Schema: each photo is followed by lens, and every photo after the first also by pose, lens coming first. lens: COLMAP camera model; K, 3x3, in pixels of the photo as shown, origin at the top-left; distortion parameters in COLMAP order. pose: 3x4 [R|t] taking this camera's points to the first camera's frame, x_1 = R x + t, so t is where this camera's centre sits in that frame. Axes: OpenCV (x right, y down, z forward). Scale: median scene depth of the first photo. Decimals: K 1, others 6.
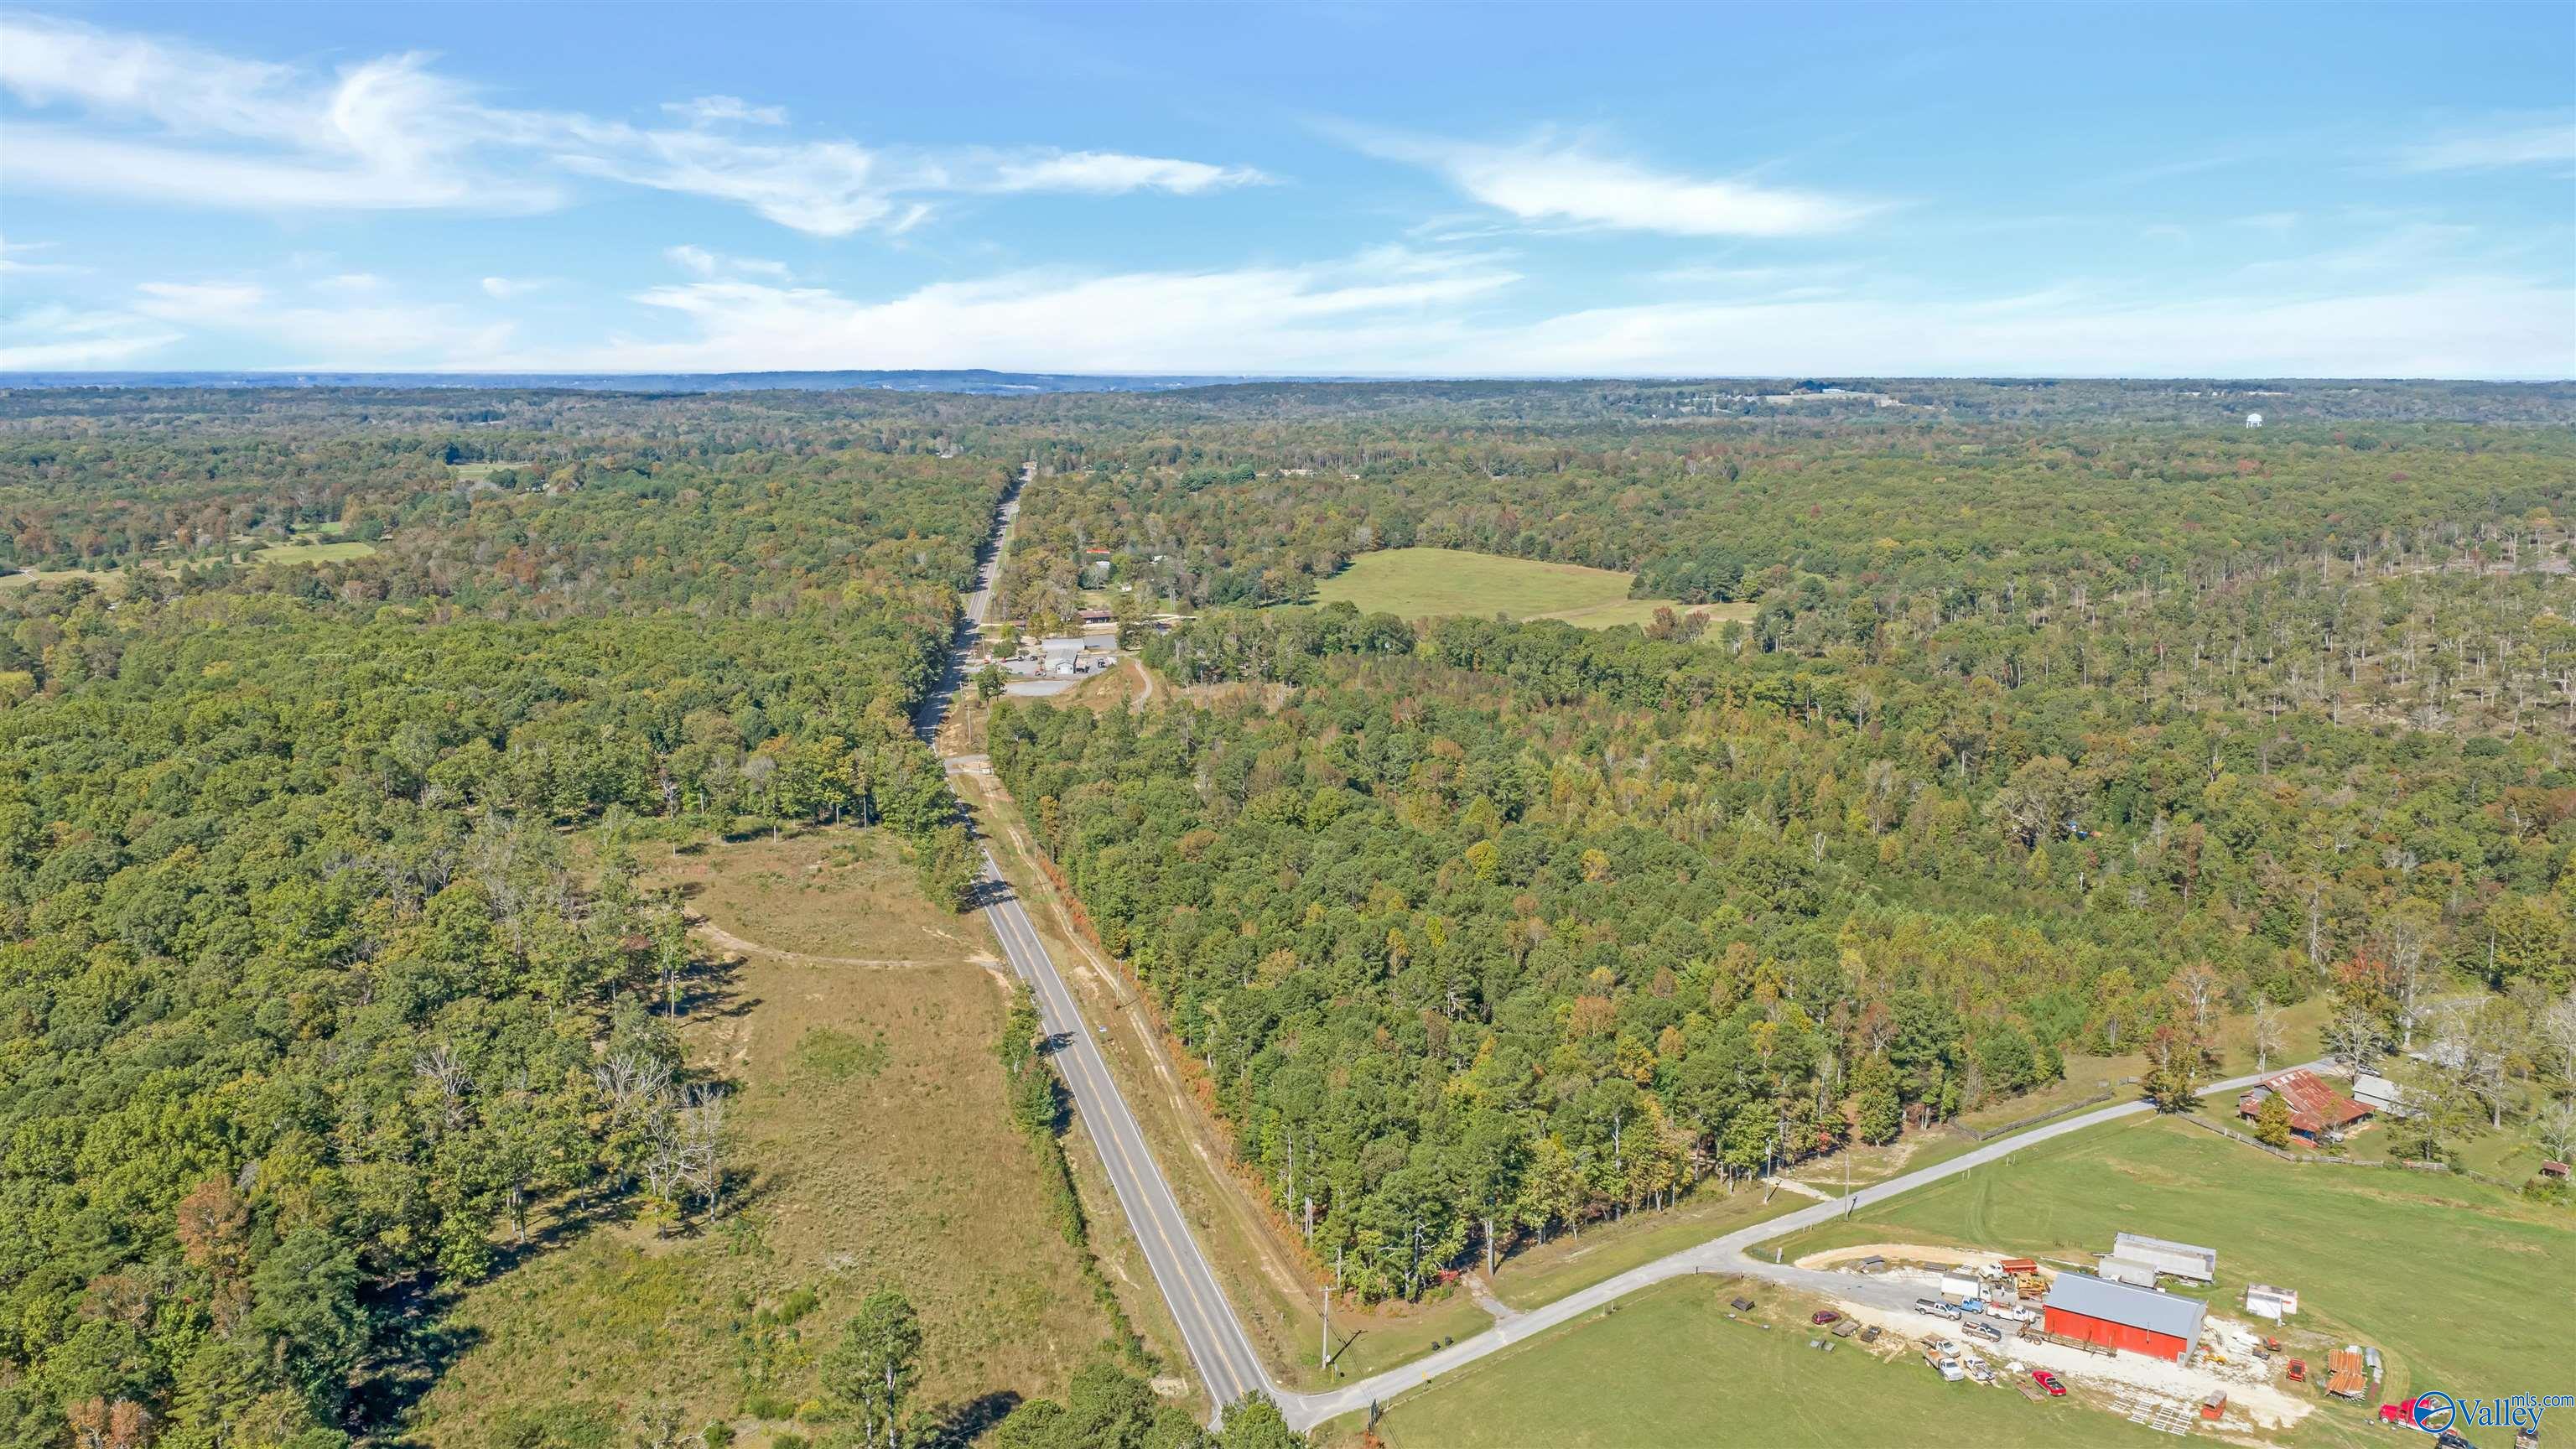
lens RADIAL K [[2127.5, 0, 1291.8], [0, 2127.5, 738.6], [0, 0, 1]] dist [0.024606, -0.047825]
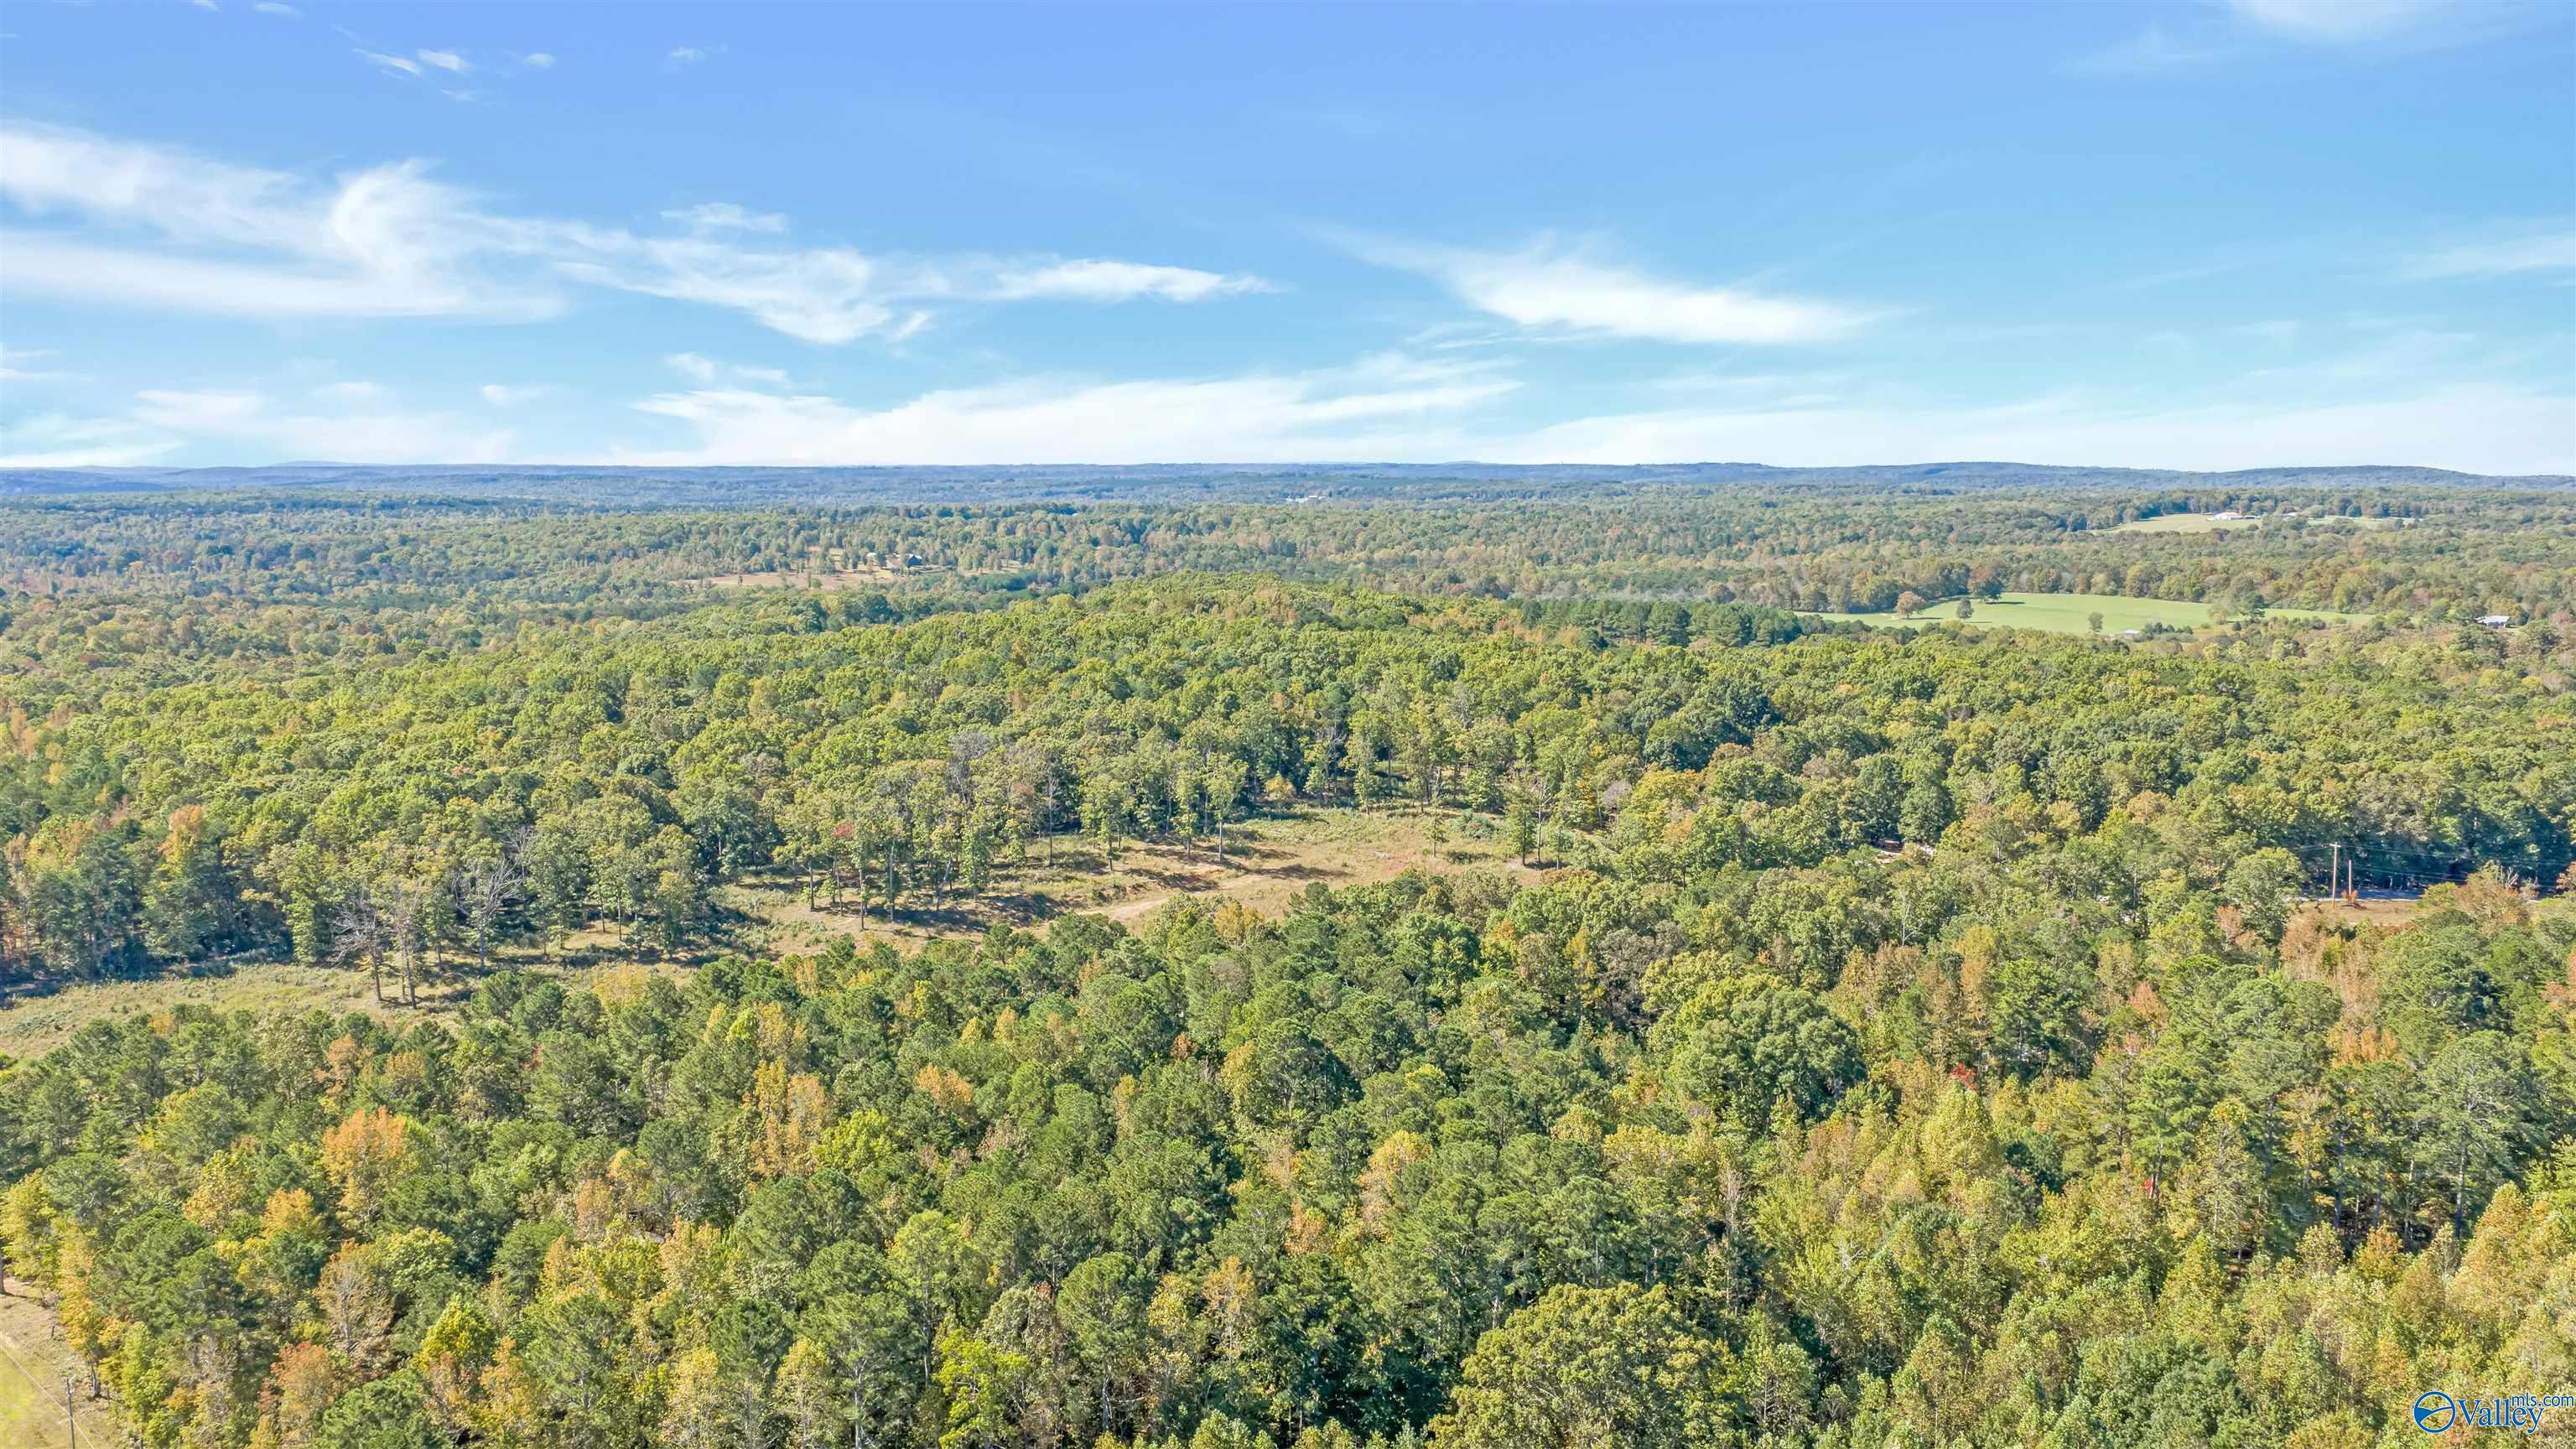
lens RADIAL K [[2127.5, 0, 1285.2], [0, 2127.5, 725.6], [0, 0, 1]] dist [0.024606, -0.047825]
pose [[0.091882, 0.123054, -0.988137, 0.326964], [-0.178505, 0.978296, 0.105230, -0.045627], [0.979639, 0.166719, 0.111854, 0.486621]]
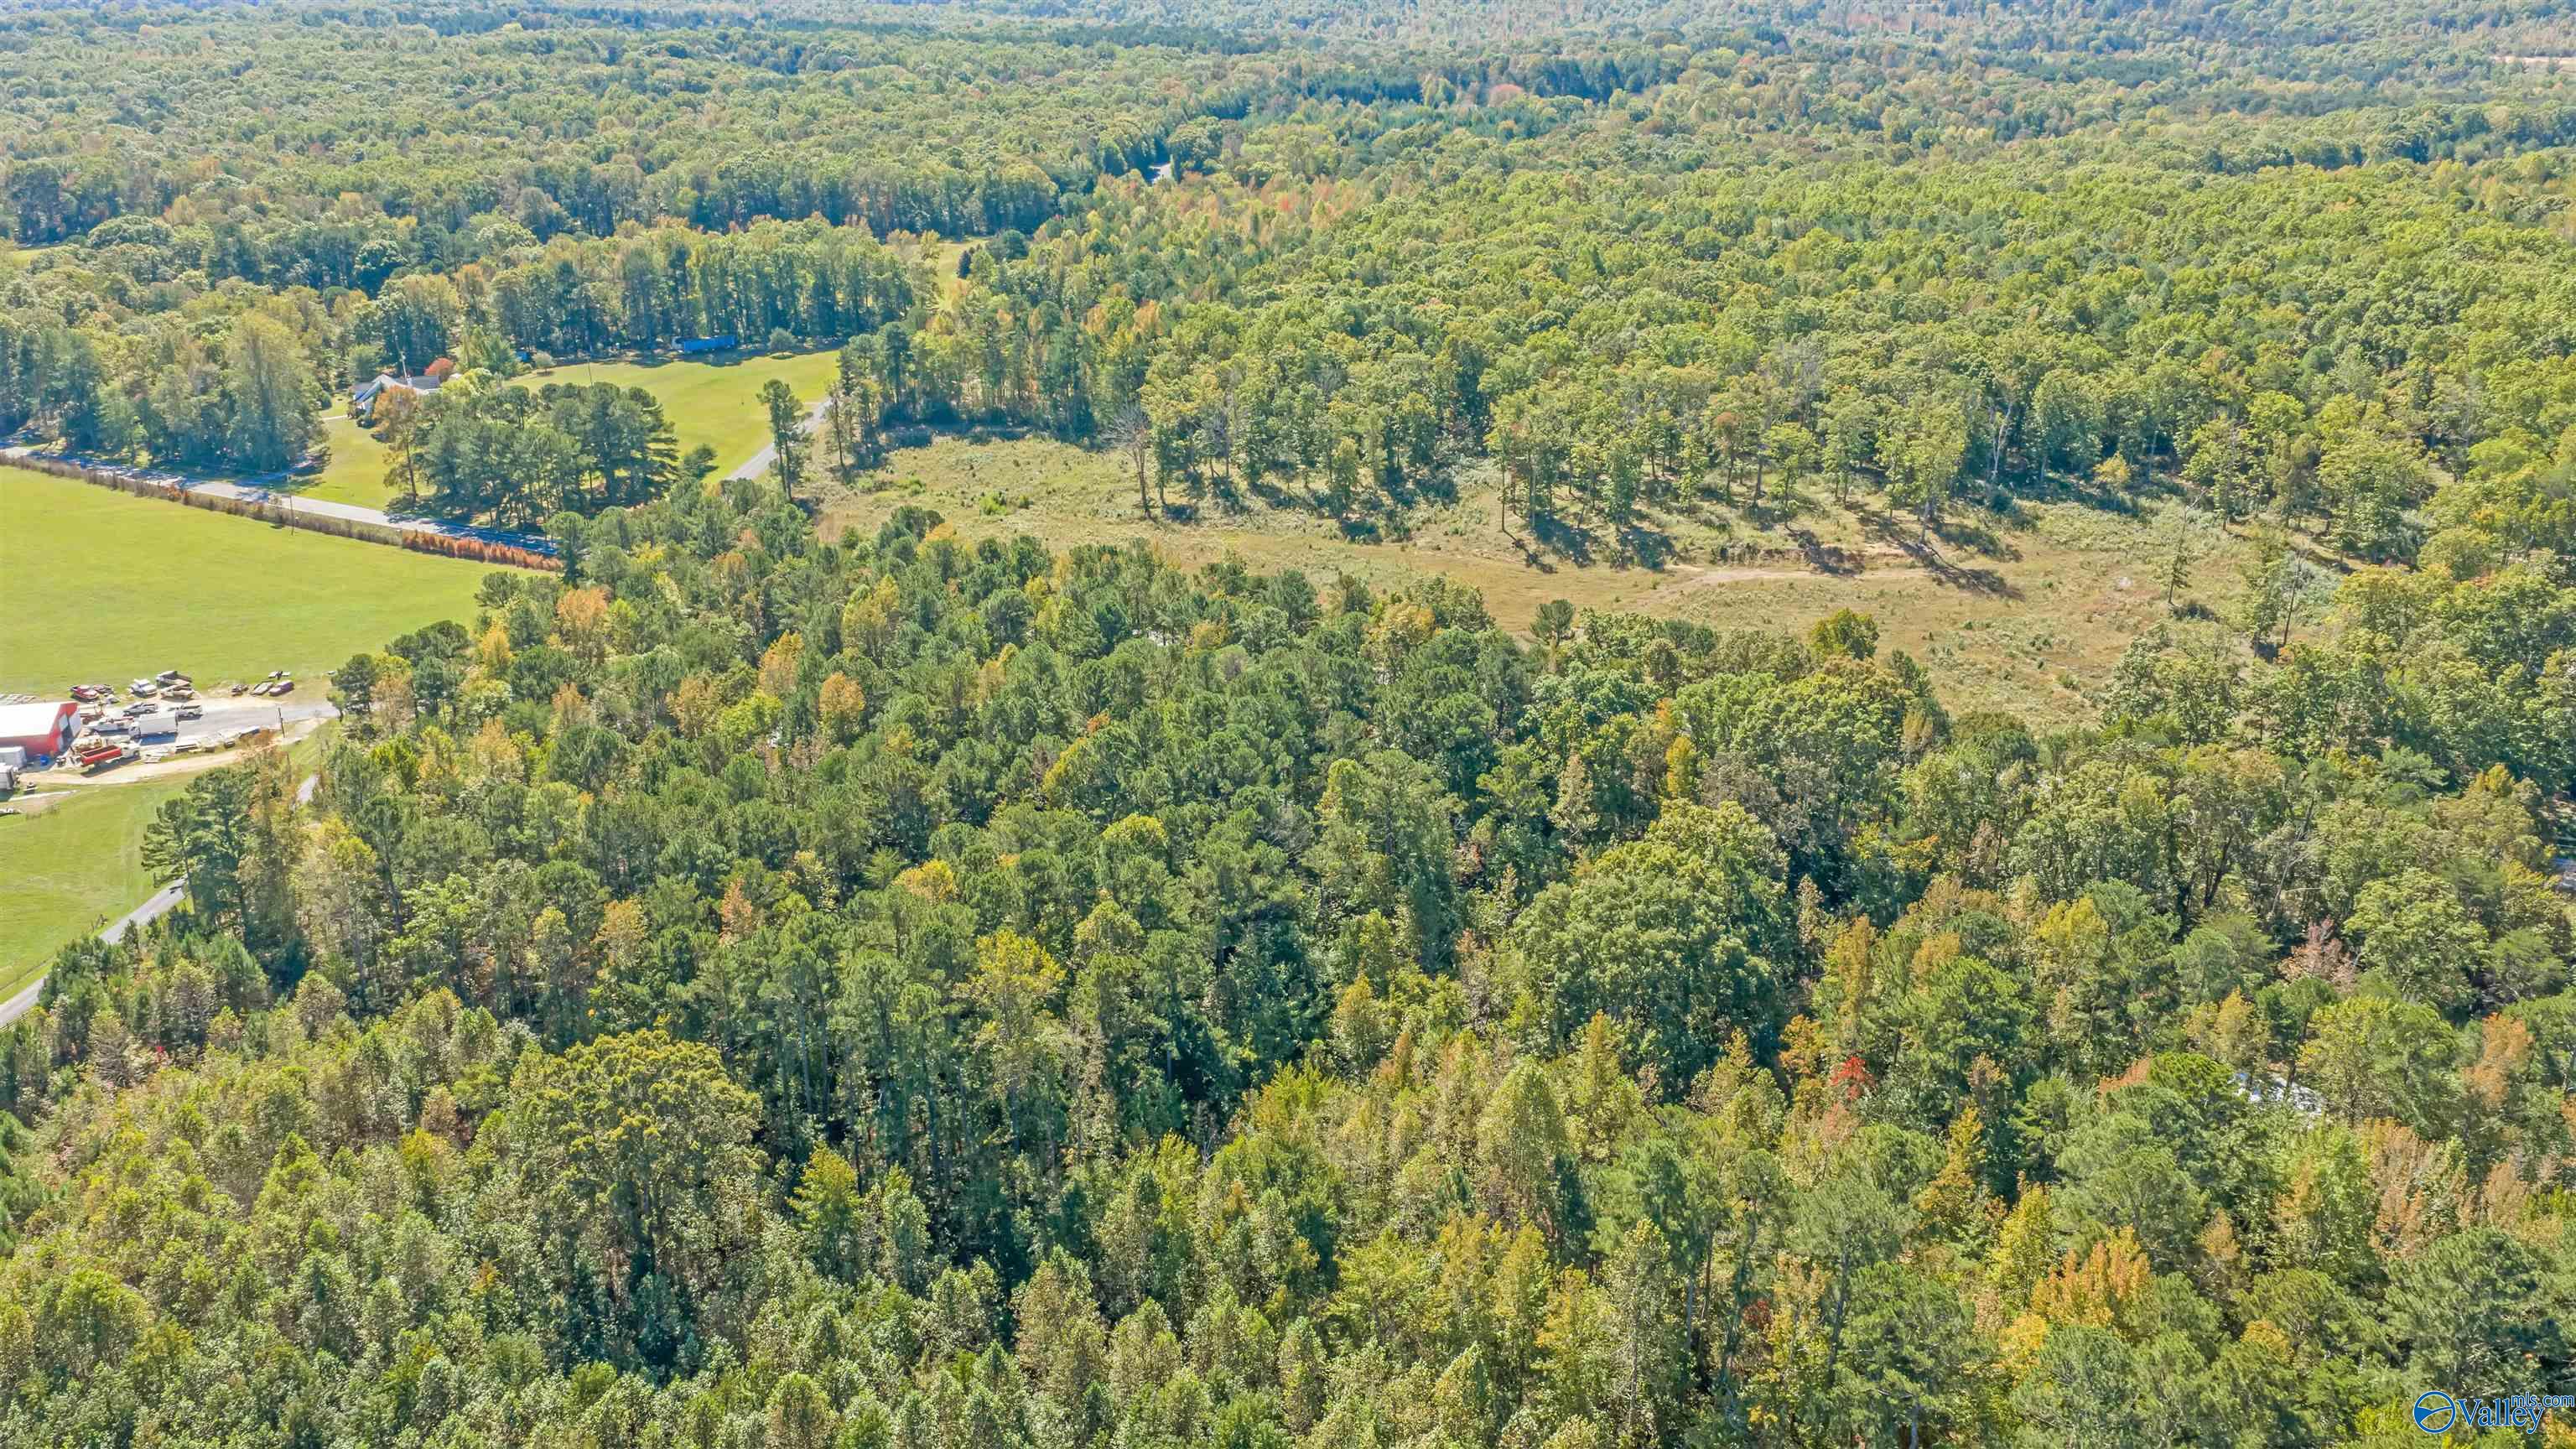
lens RADIAL K [[2127.5, 0, 1287.0], [0, 2127.5, 737.2], [0, 0, 1]] dist [0.024606, -0.047825]
pose [[-0.727210, 0.261306, -0.634732, 0.208411], [-0.120556, 0.861712, 0.492869, -0.121853], [0.675745, 0.434940, -0.595144, 0.720189]]
